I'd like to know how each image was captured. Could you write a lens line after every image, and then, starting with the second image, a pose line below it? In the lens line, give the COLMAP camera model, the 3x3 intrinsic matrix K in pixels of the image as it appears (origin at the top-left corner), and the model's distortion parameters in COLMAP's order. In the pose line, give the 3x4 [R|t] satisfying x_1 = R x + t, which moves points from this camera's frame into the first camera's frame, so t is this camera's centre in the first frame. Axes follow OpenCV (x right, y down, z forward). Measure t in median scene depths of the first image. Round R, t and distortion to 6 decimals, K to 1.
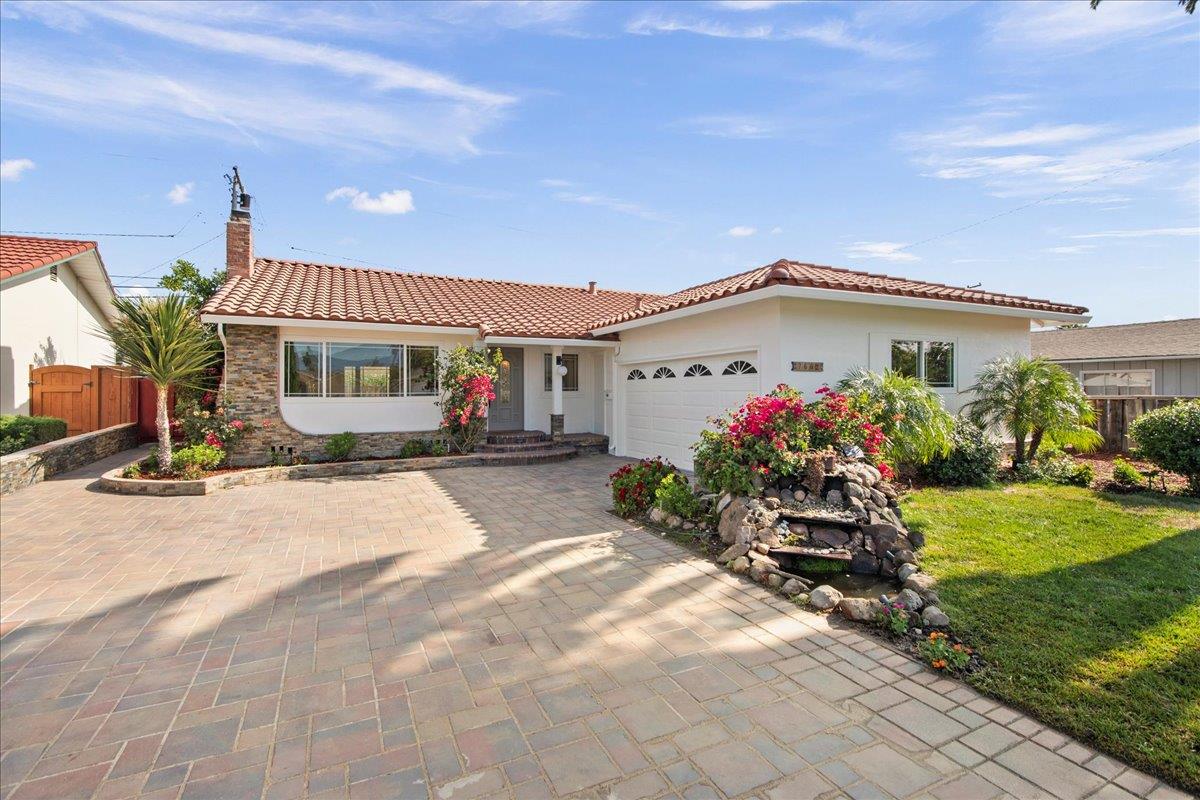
lens RADIAL K [[540.2, 0, 602.2], [0, 540.2, 391.0], [0, 0, 1]] dist [0.023825, -0.016710]
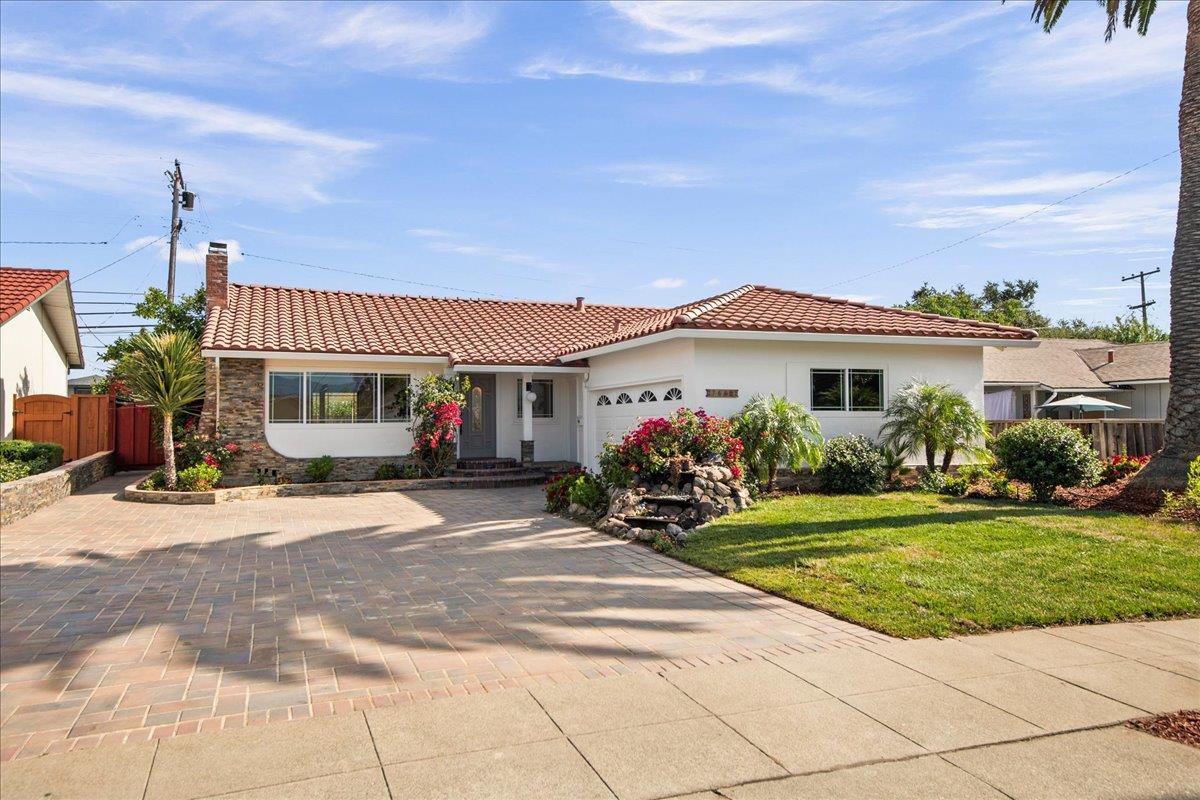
lens RADIAL K [[794.8, 0, 600.0], [0, 794.8, 400.0], [0, 0, 1]] dist [0.079302, 0.001949]
pose [[0.997937, -0.006000, -0.063917, 0.168438], [0.004114, 0.999554, -0.029584, 0.014290], [0.064066, 0.029260, 0.997517, -0.536345]]
